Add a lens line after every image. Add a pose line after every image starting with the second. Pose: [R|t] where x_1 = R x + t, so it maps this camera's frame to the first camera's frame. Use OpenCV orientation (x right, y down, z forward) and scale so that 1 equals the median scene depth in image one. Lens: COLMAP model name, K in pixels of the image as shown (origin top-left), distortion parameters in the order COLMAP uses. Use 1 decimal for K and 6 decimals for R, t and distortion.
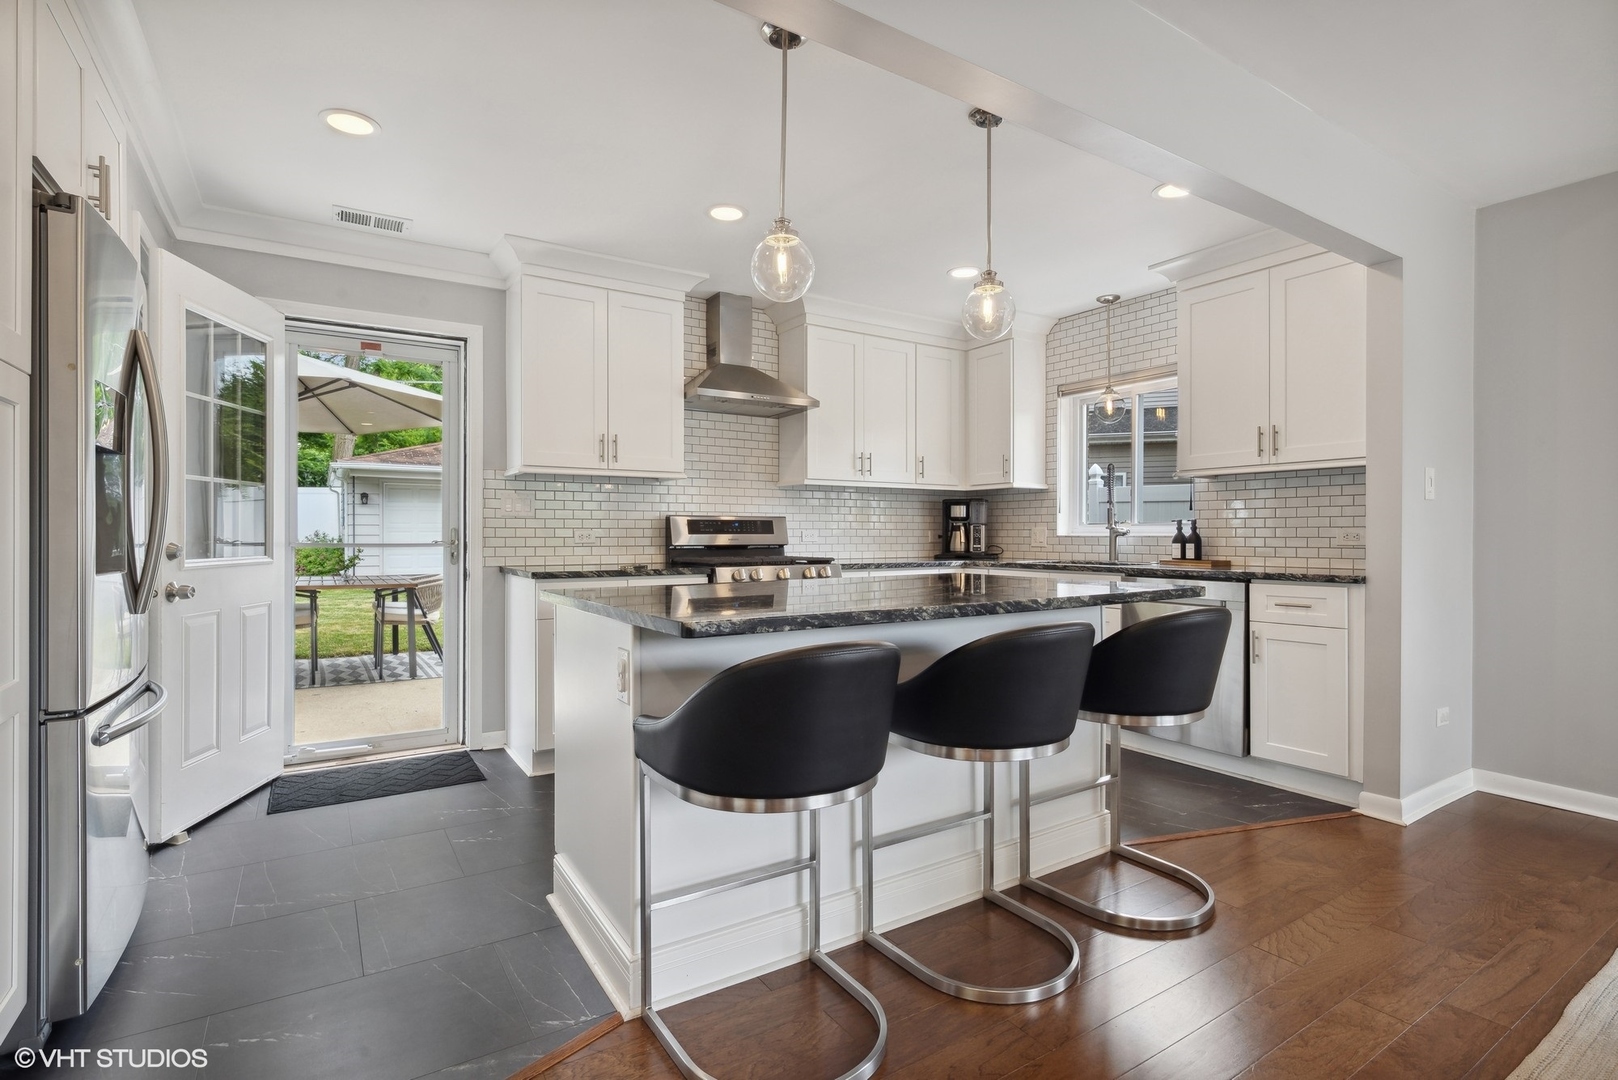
lens RADIAL K [[778.2, 0, 812.0], [0, 778.2, 536.6], [0, 0, 1]] dist [-0.006261, -0.000315]
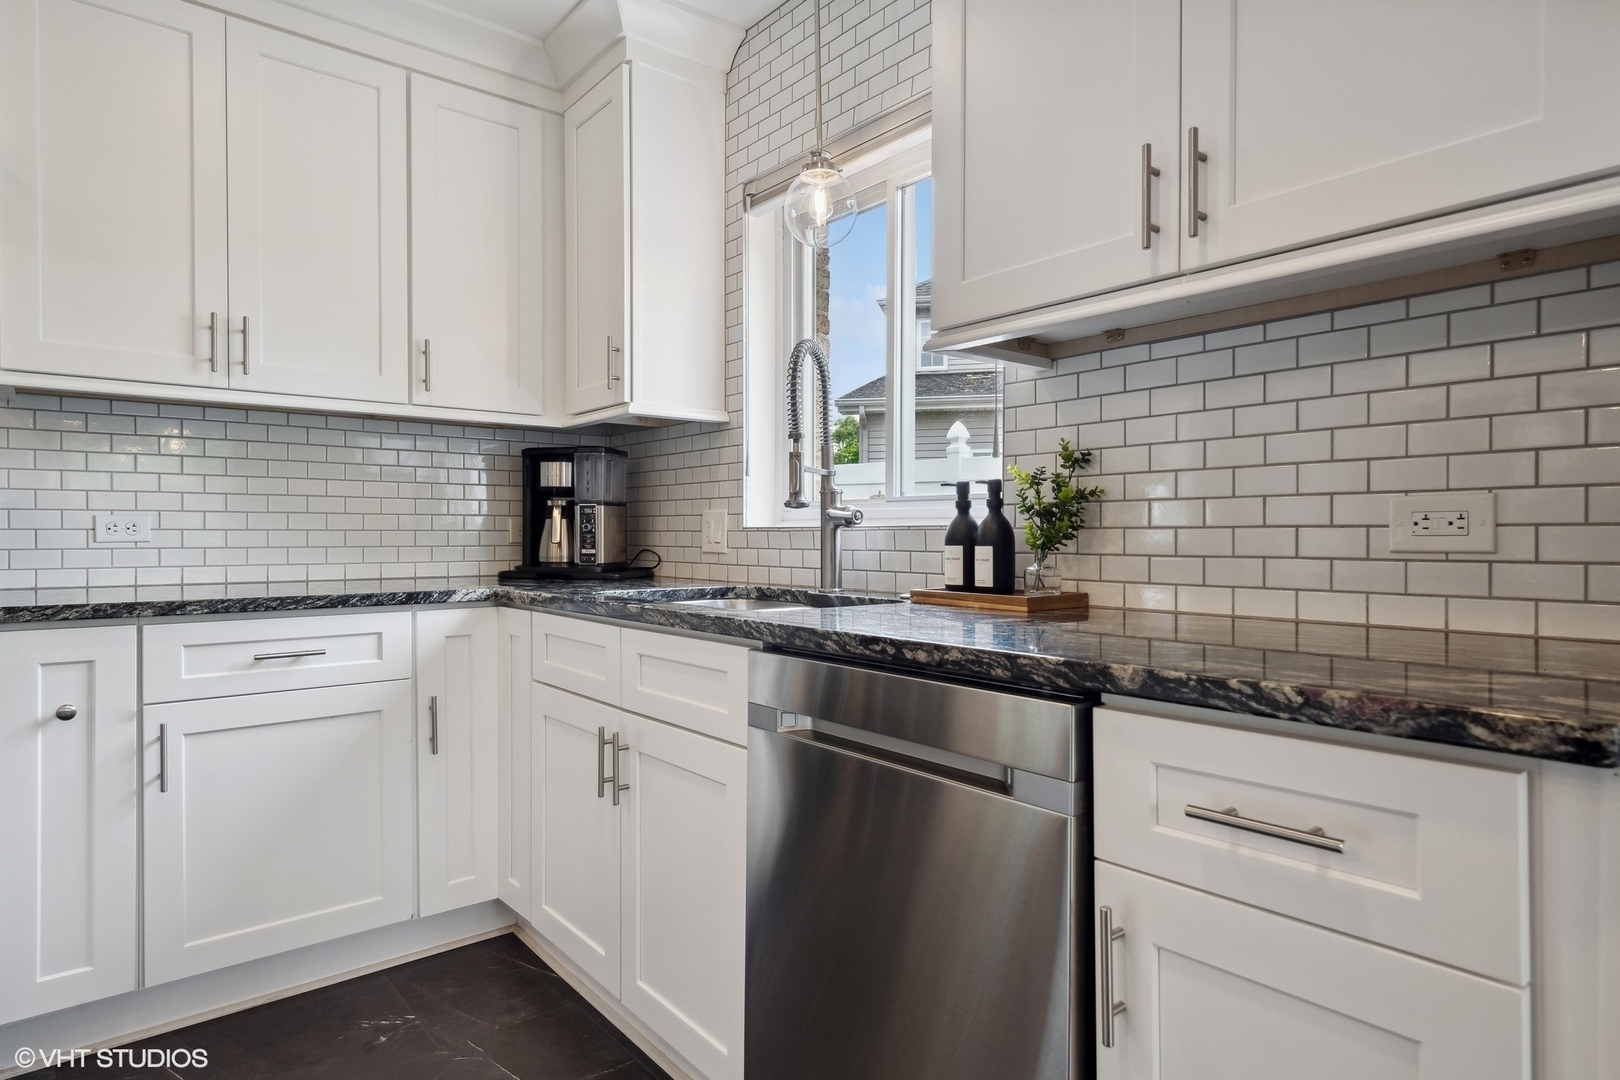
lens RADIAL K [[911.1, 0, 819.5], [0, 911.1, 539.6], [0, 0, 1]] dist [0.008593, 0.000071]
pose [[0.993013, -0.000645, 0.118007, 0.334749], [0.000199, 0.999993, 0.003789, 0.004100], [-0.118008, -0.003739, 0.993006, 0.545657]]
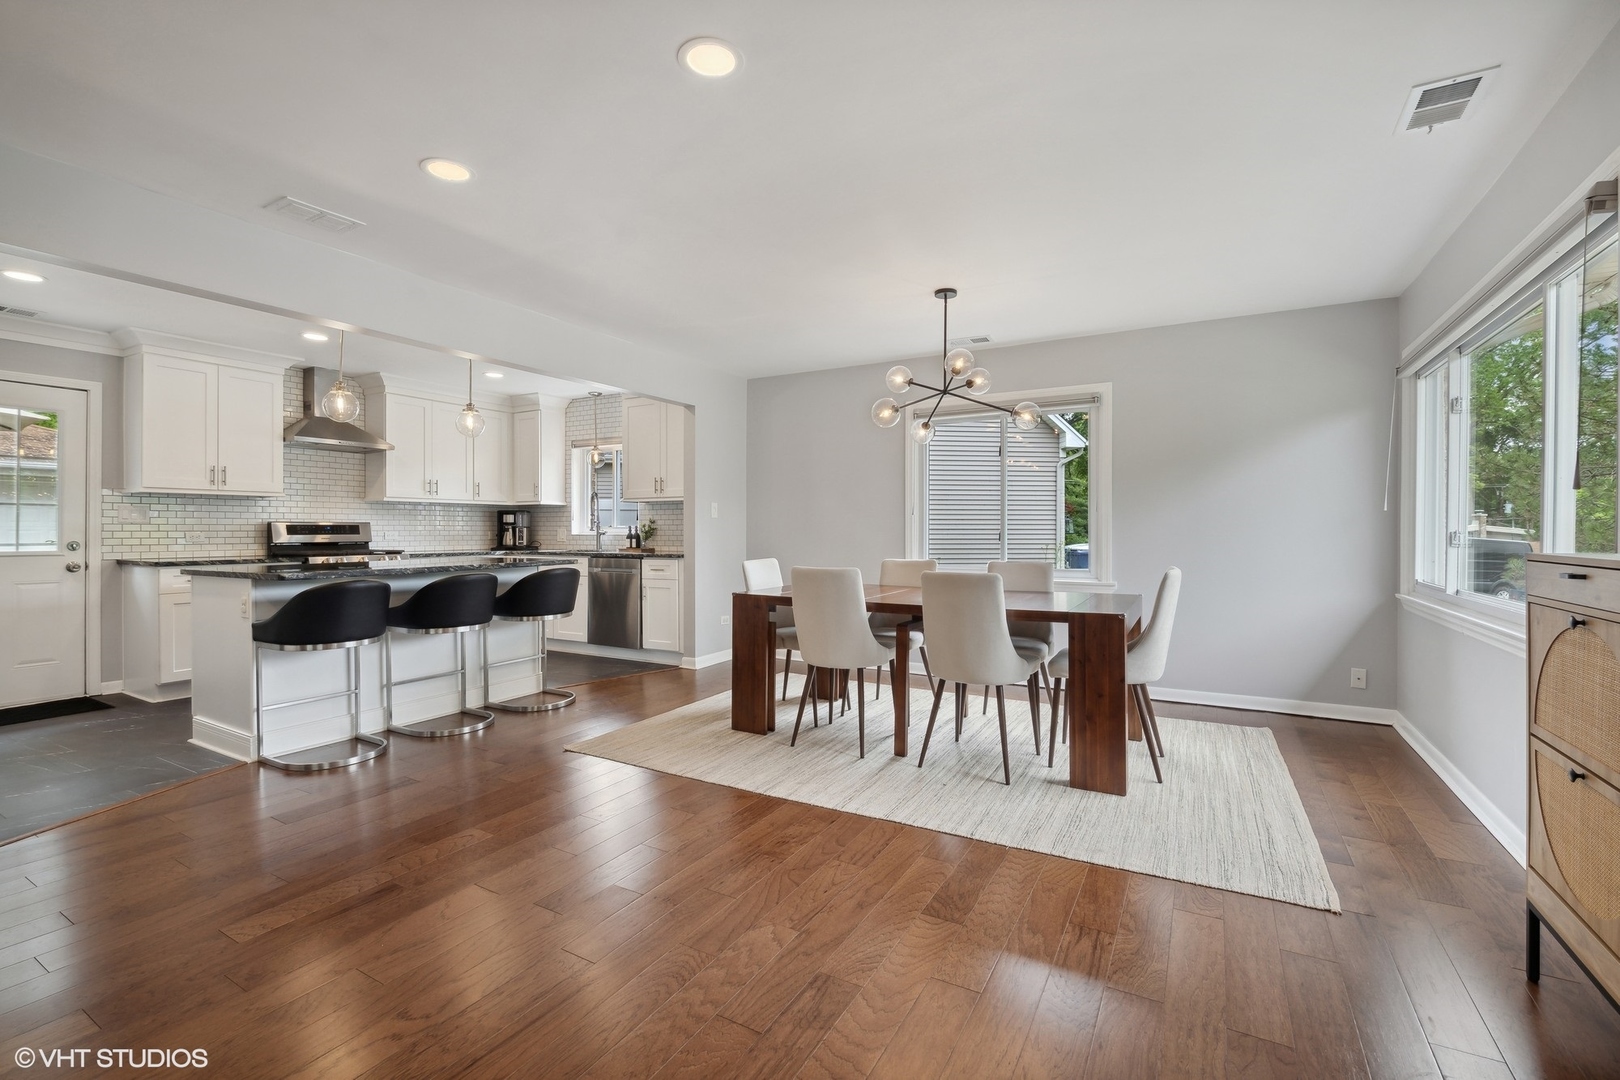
lens RADIAL K [[703.0, 0, 807.2], [0, 703.0, 527.3], [0, 0, 1]] dist [0.001047, 0.000226]
pose [[0.889165, 0.000443, 0.457587, 0.096241], [0.004002, 0.999954, -0.008745, -0.002048], [-0.457569, 0.009607, 0.889122, -0.566261]]
